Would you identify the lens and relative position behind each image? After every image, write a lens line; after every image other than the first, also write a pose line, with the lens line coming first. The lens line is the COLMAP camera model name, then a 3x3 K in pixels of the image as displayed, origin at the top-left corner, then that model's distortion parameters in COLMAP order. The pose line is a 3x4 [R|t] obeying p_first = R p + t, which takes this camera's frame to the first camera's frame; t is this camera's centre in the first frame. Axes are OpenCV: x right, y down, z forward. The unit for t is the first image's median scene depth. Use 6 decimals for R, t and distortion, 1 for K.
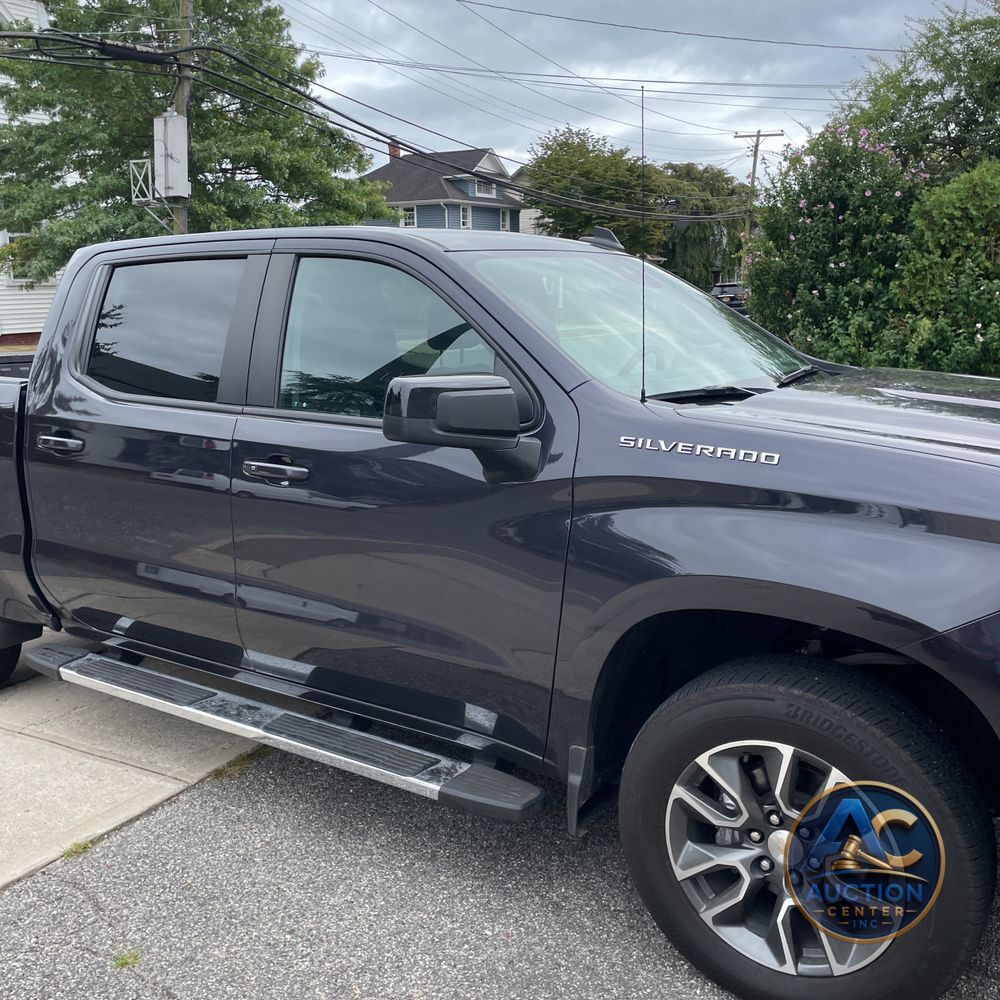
lens RADIAL K [[998.0, 0, 490.4], [0, 998.0, 494.8], [0, 0, 1]] dist [0.094680, -0.117141]
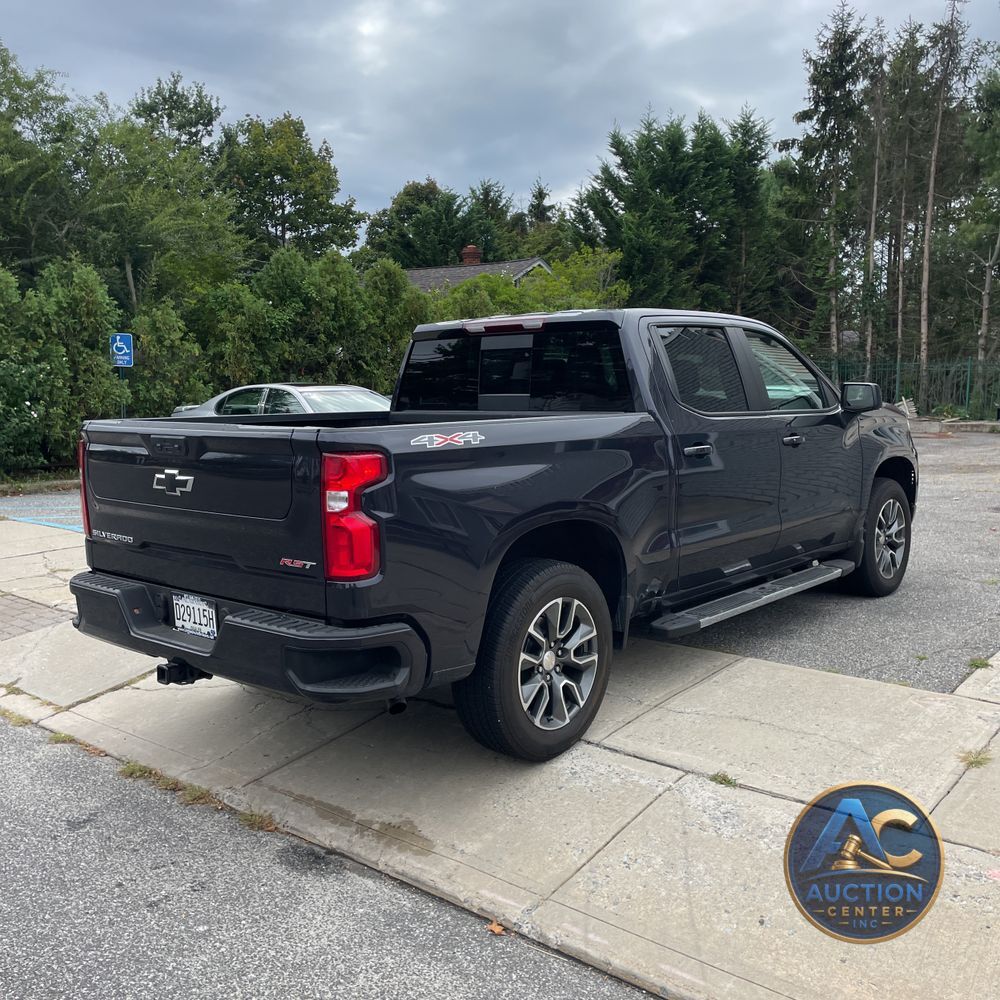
lens RADIAL K [[986.4, 0, 482.2], [0, 986.4, 500.0], [0, 0, 1]] dist [0.093194, -0.101254]
pose [[0.144180, -0.108049, 0.983635, -2.067157], [0.197737, 0.977119, 0.078349, -0.169619], [-0.969594, 0.183205, 0.162247, 1.232301]]
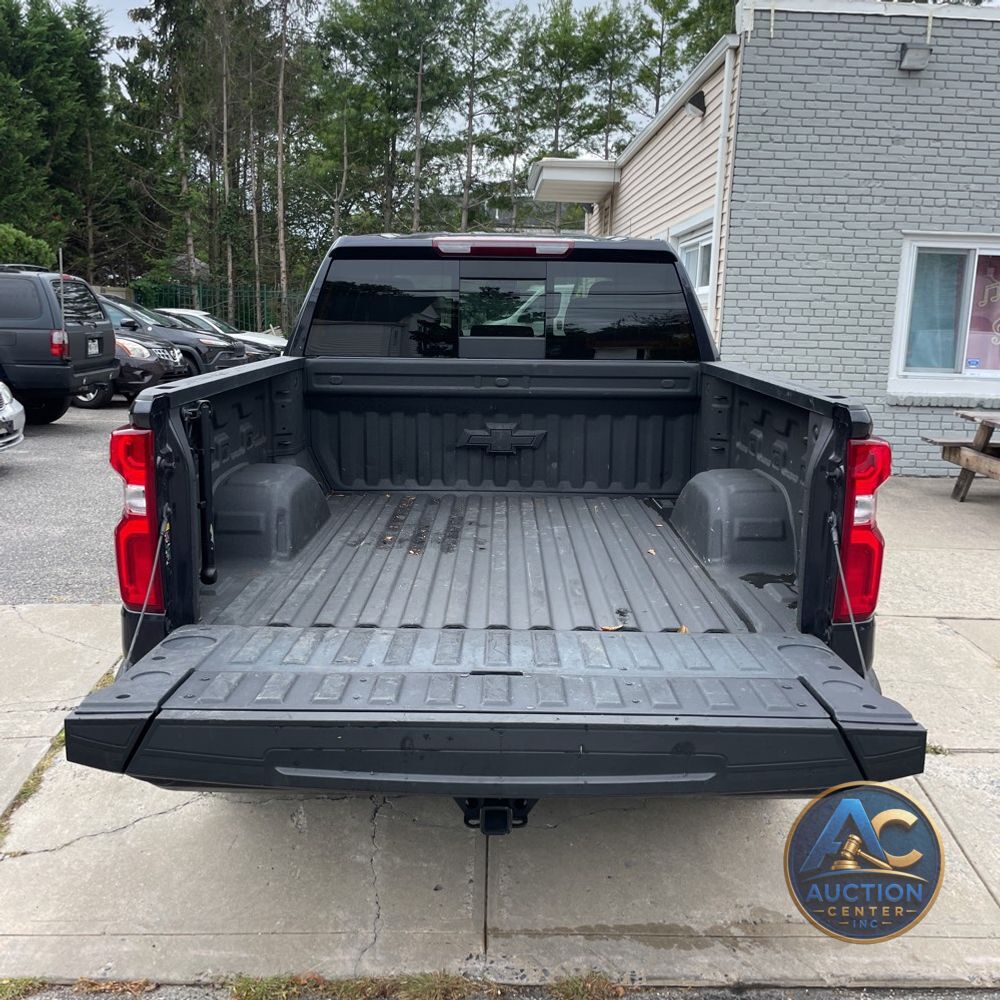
lens RADIAL K [[998.0, 0, 490.4], [0, 998.0, 494.8], [0, 0, 1]] dist [0.094680, -0.117141]
pose [[-0.535878, -0.154622, 0.830016, -1.521484], [0.149672, 0.950119, 0.273627, -0.373389], [-0.830923, 0.270861, -0.486006, 2.149859]]
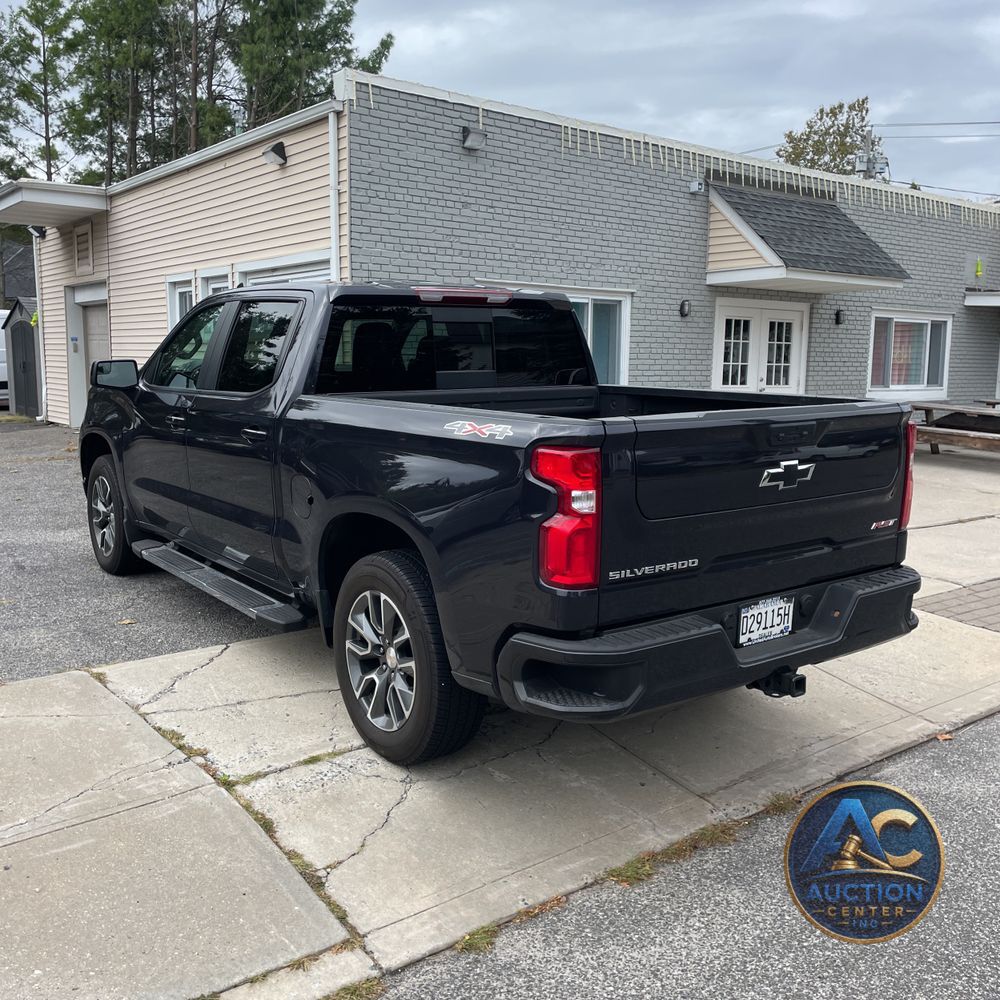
lens RADIAL K [[1004.5, 0, 500.0], [0, 1004.5, 500.0], [0, 0, 1]] dist [0.094066, -0.117328]
pose [[-0.934401, -0.049938, 0.352705, -1.021025], [0.072128, 0.943093, 0.324613, -0.529028], [-0.348844, 0.328758, -0.877625, 2.891432]]
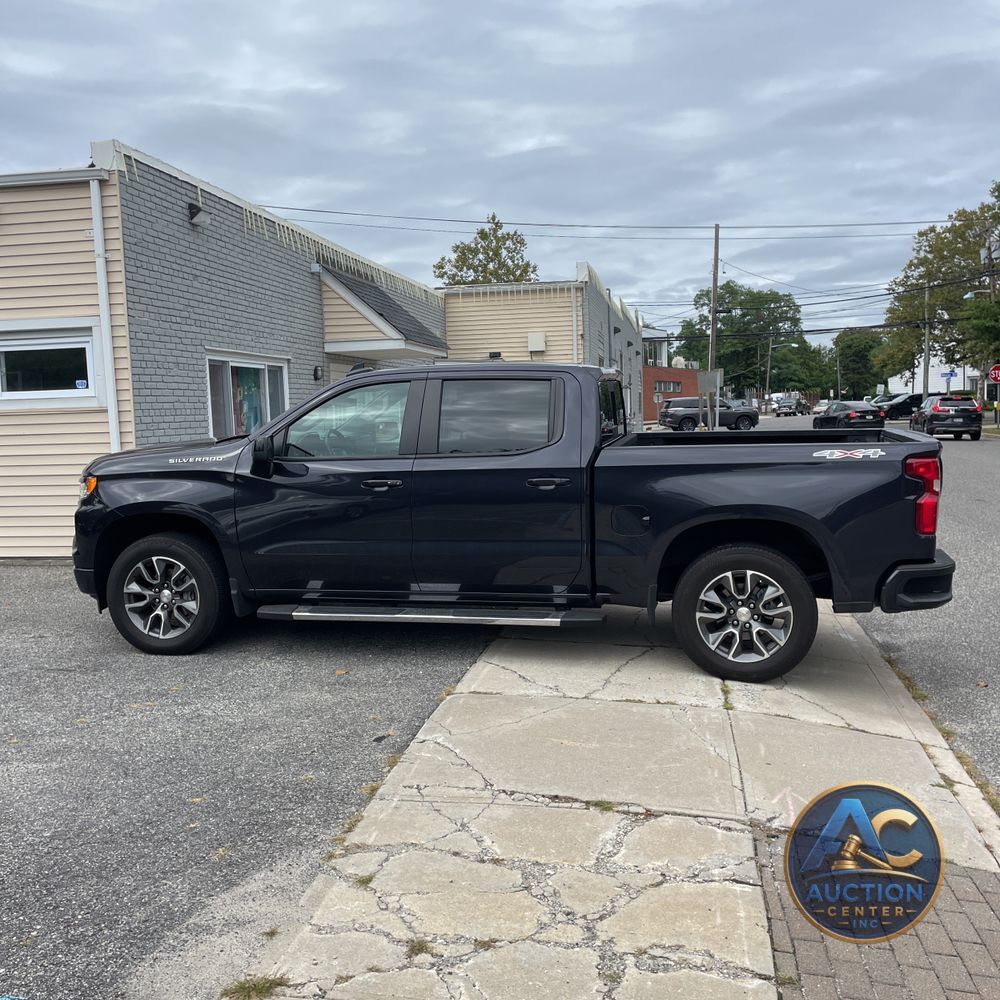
lens RADIAL K [[1004.5, 0, 500.0], [0, 1004.5, 500.0], [0, 0, 1]] dist [0.094066, -0.117328]
pose [[-0.935946, 0.068742, -0.345367, 0.622158], [-0.035536, 0.957317, 0.286848, -0.678472], [0.350345, 0.280748, -0.893554, 3.376847]]
